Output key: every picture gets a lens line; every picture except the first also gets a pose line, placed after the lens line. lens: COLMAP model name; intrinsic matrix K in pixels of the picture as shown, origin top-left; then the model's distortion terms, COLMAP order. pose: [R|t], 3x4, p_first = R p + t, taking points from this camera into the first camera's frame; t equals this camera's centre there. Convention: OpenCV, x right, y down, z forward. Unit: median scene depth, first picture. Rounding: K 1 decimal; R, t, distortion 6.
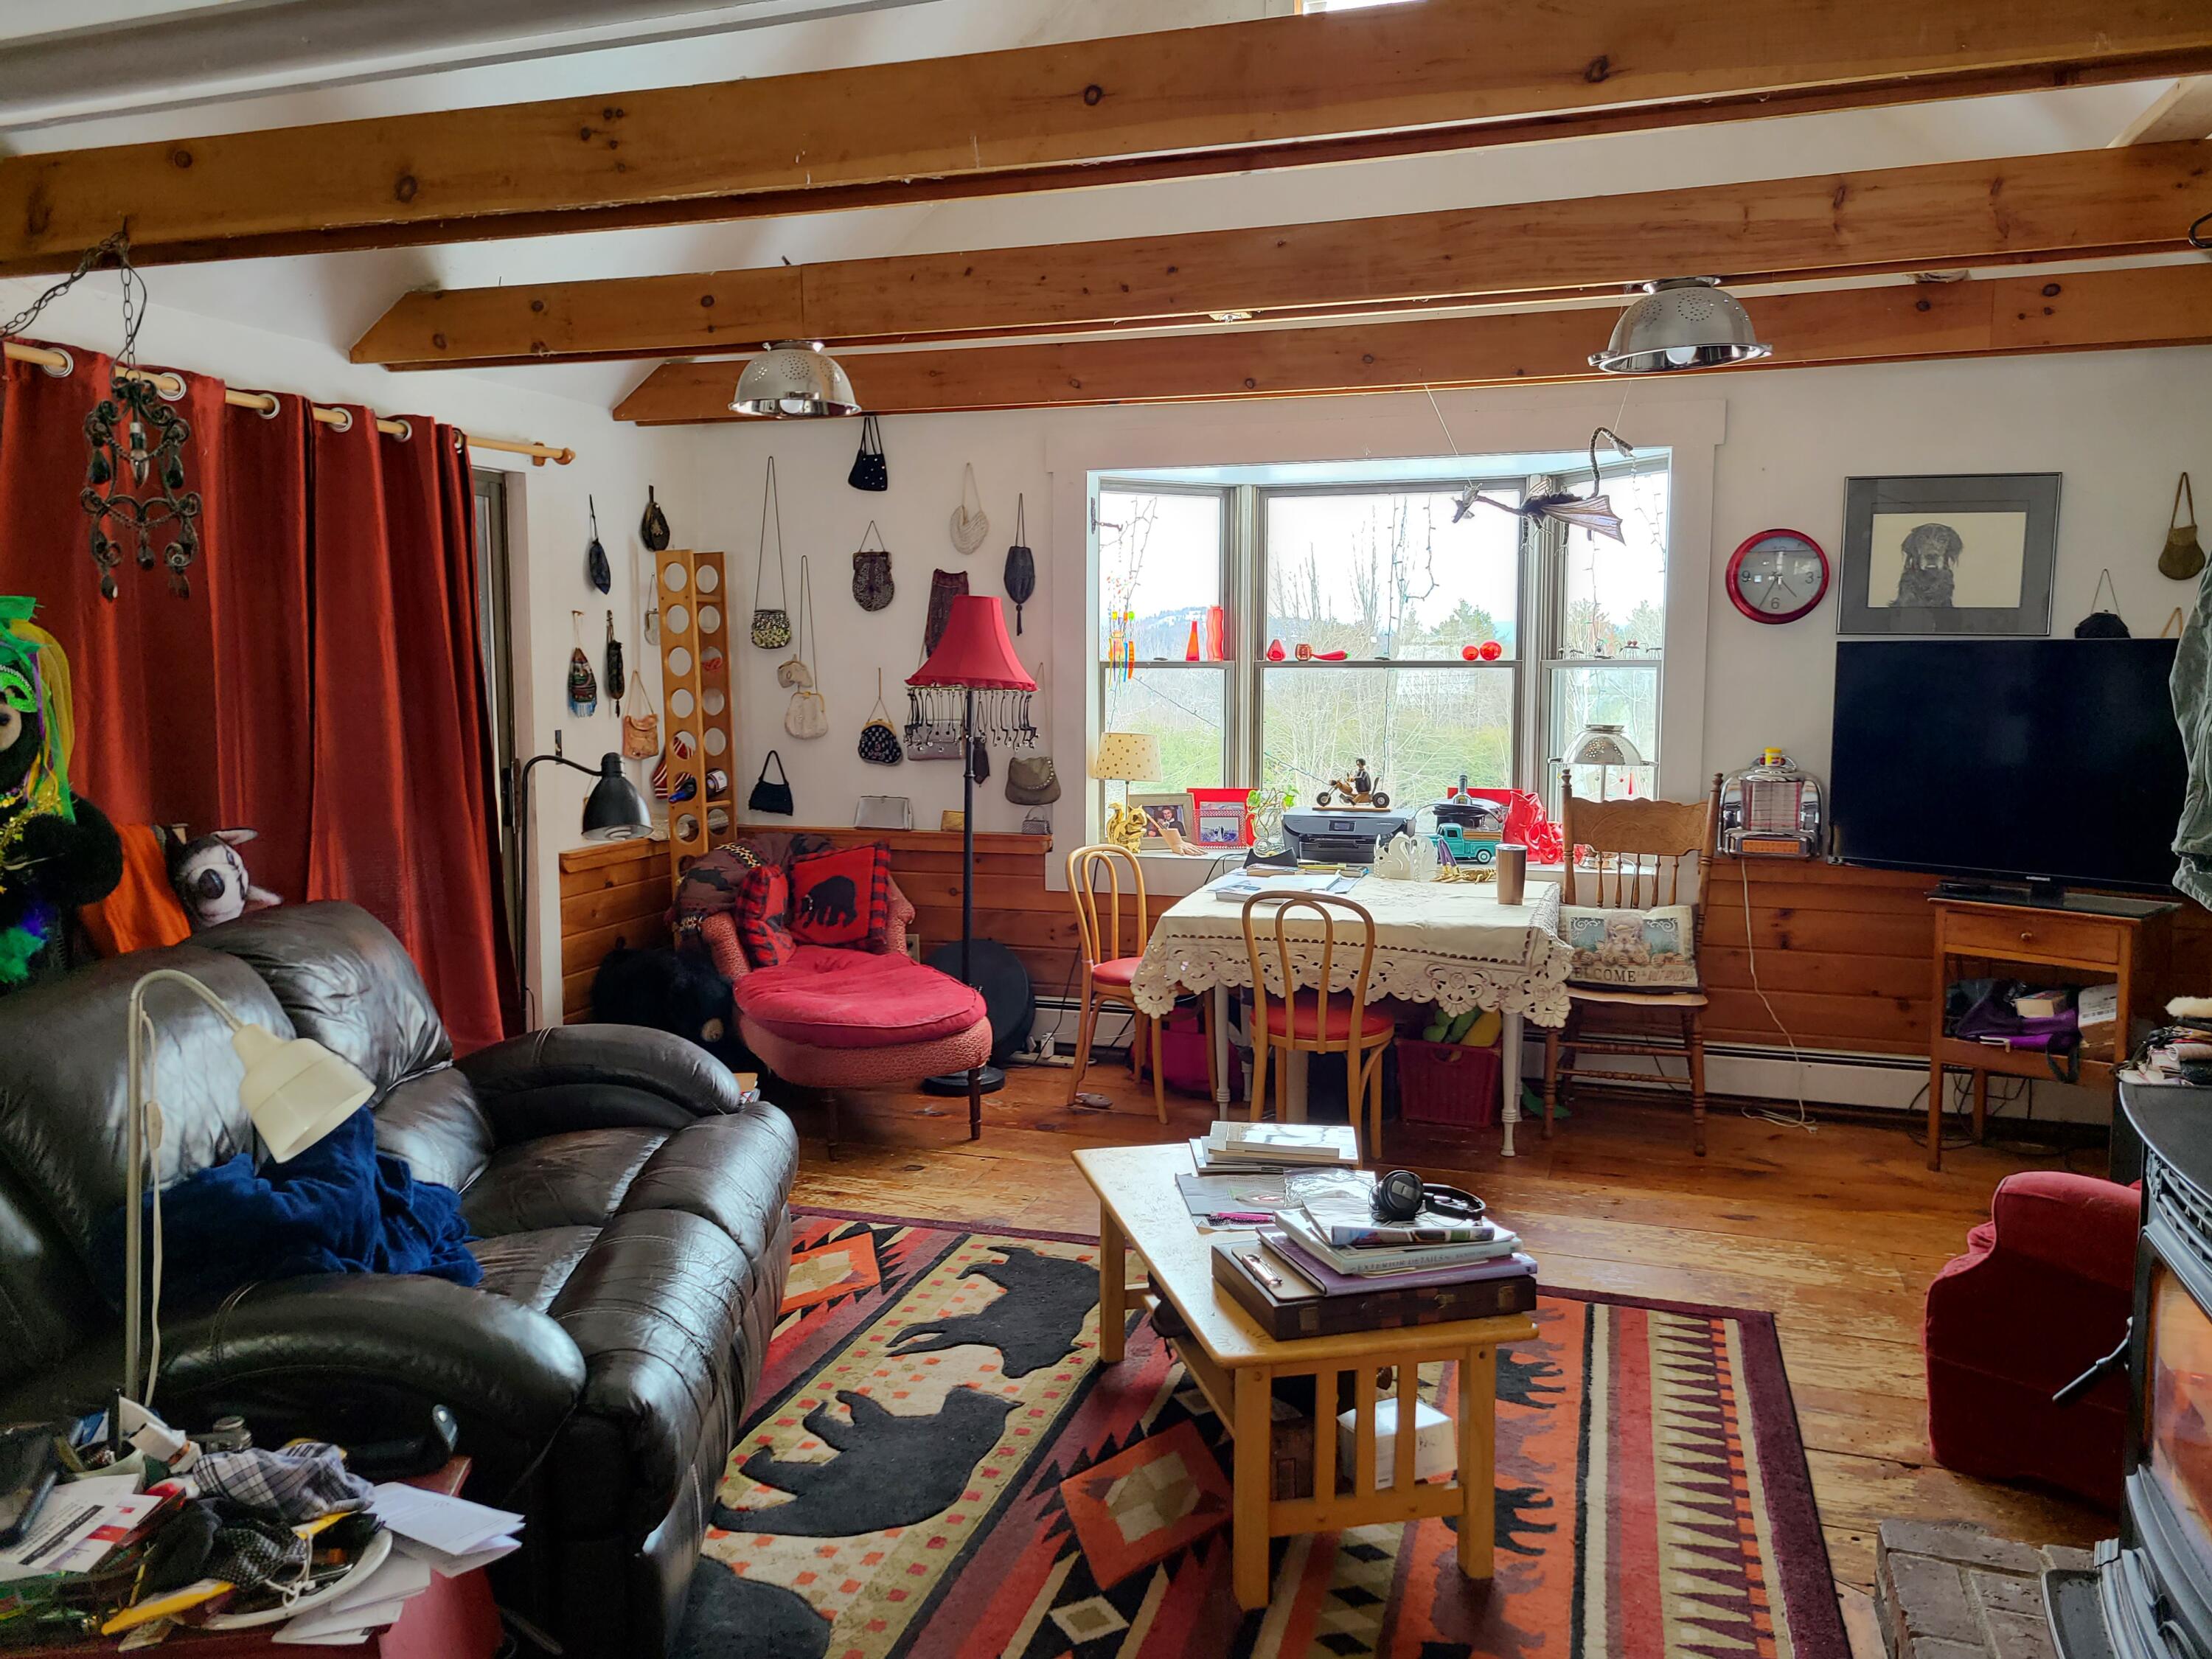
lens RADIAL K [[1646.1, 0, 1109.3], [0, 1646.1, 822.4], [0, 0, 1]] dist [0.044825, 0.000148]
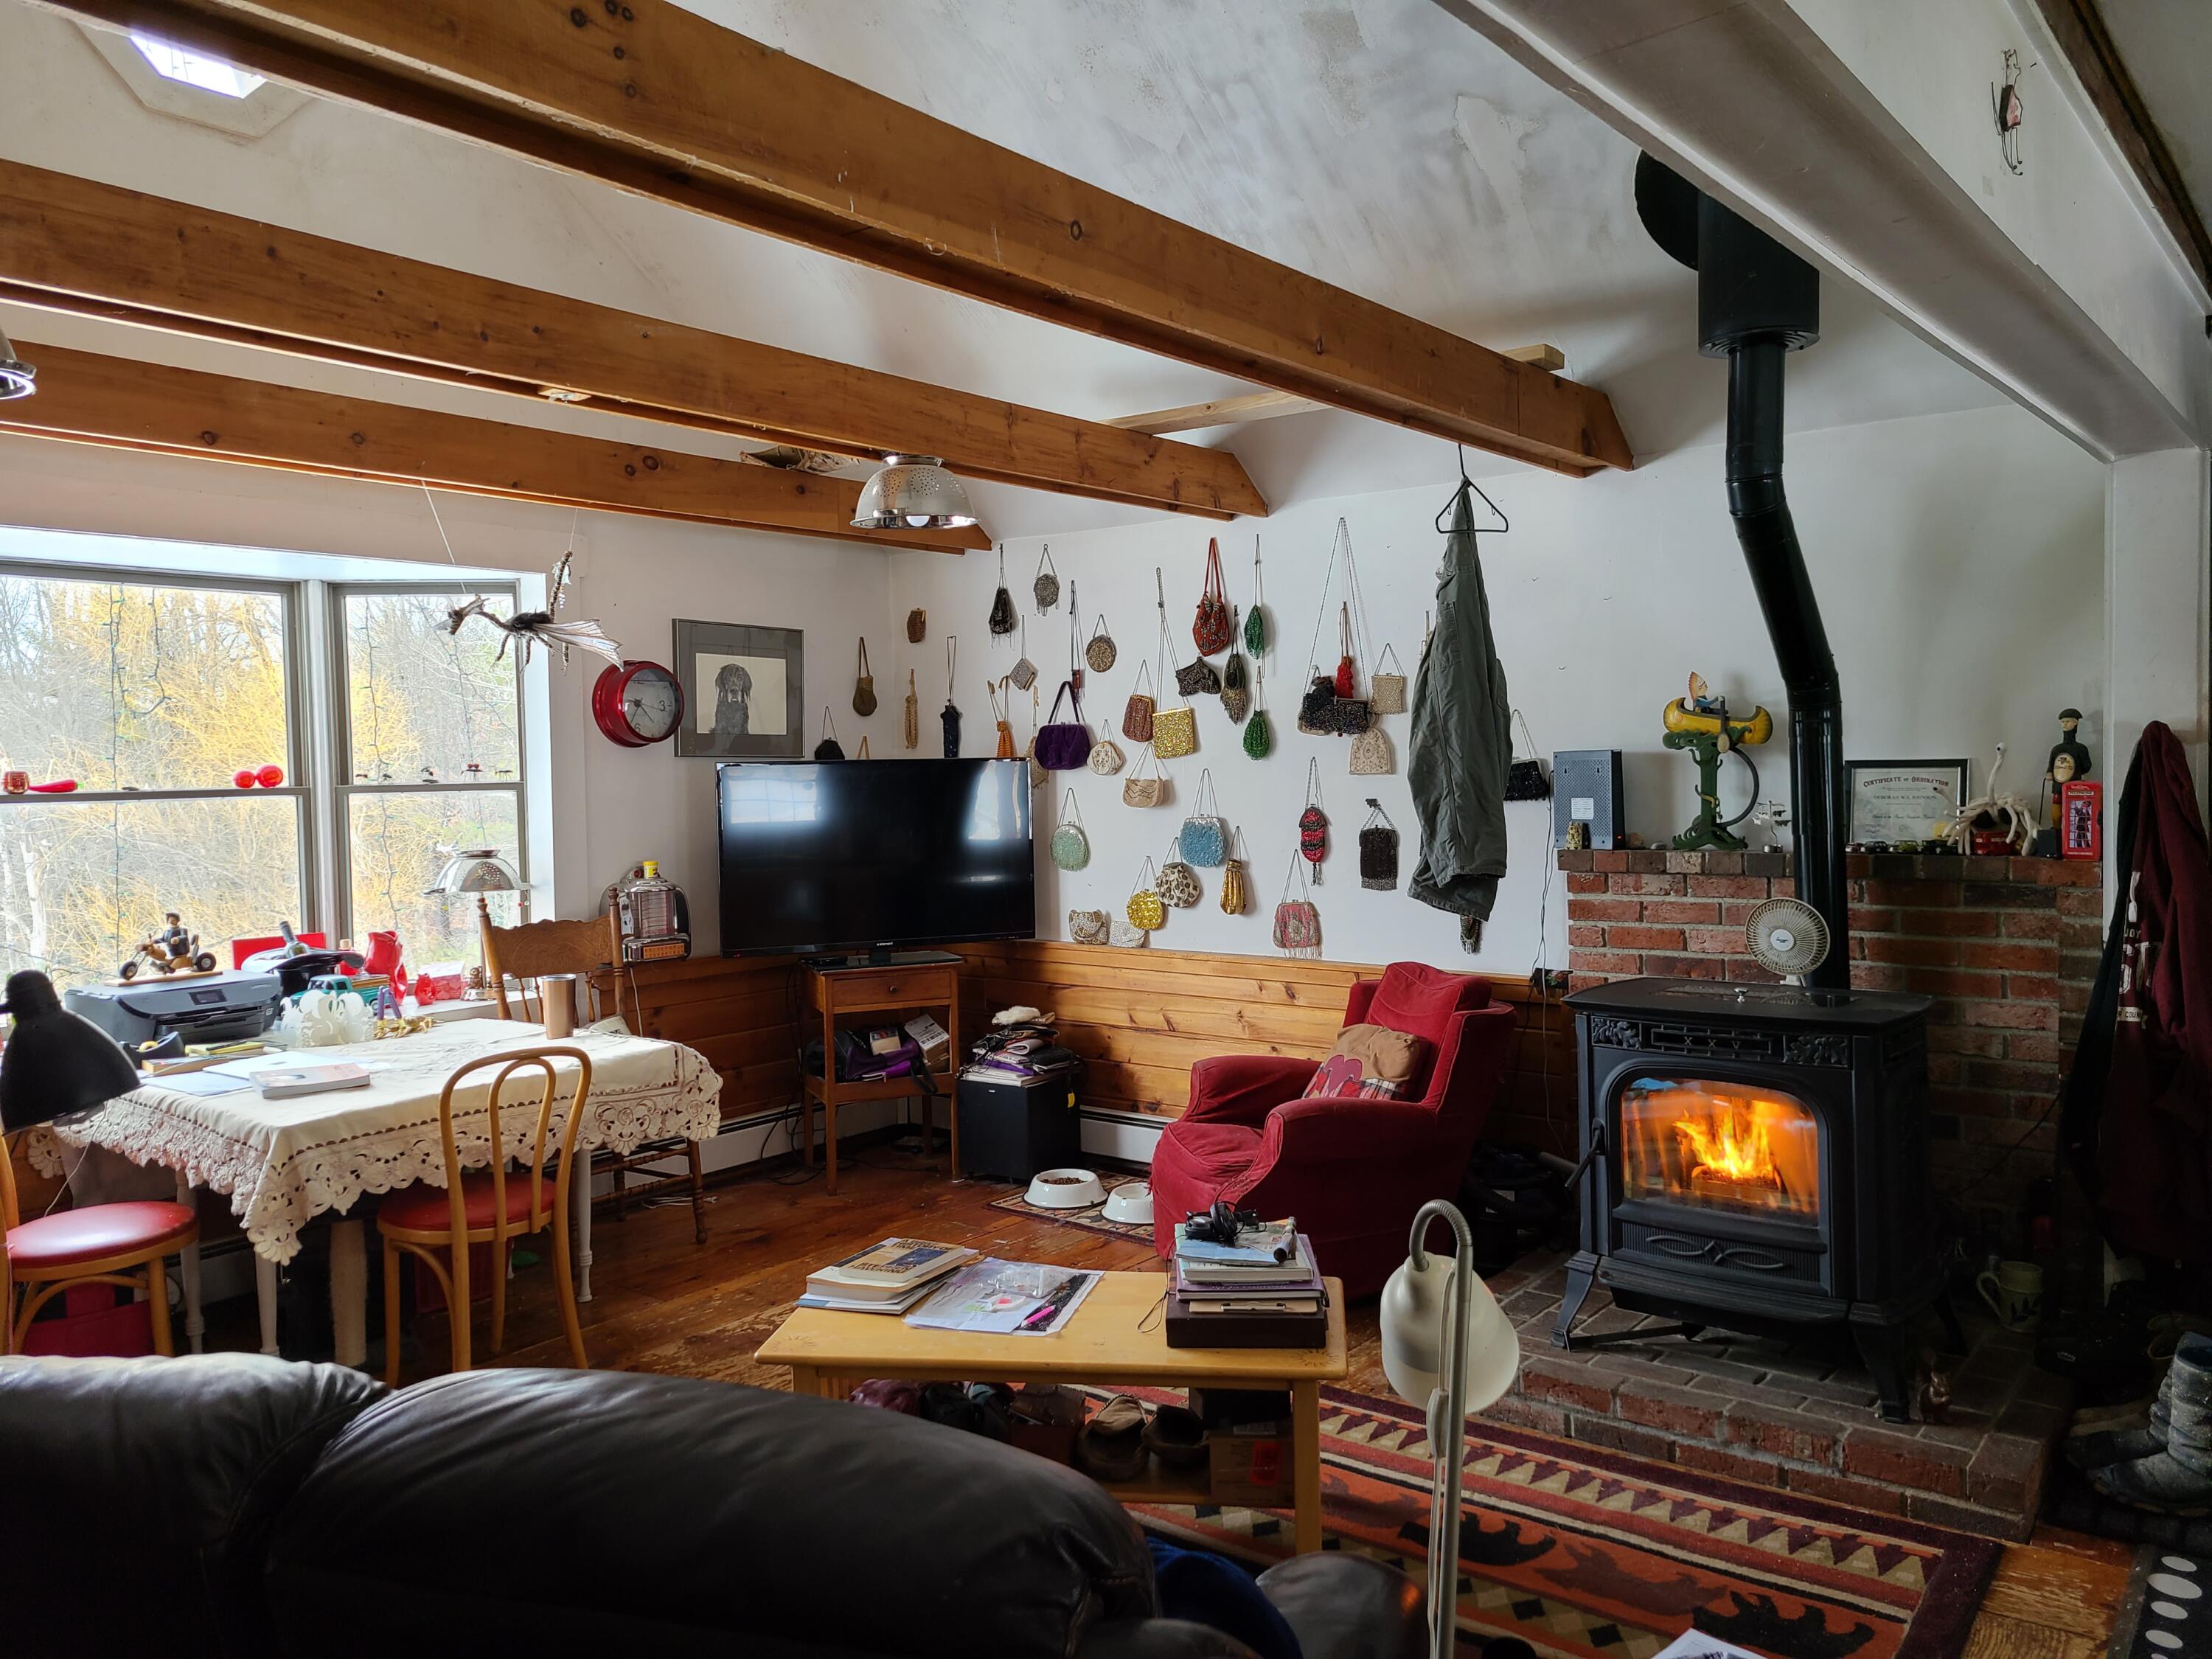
lens RADIAL K [[1646.1, 0, 1109.3], [0, 1646.1, 822.4], [0, 0, 1]] dist [0.044825, 0.000148]
pose [[0.346963, -0.042075, 0.936935, -0.534072], [0.114438, 0.993428, 0.002234, -0.039393], [-0.930871, 0.106446, 0.349498, 0.358676]]
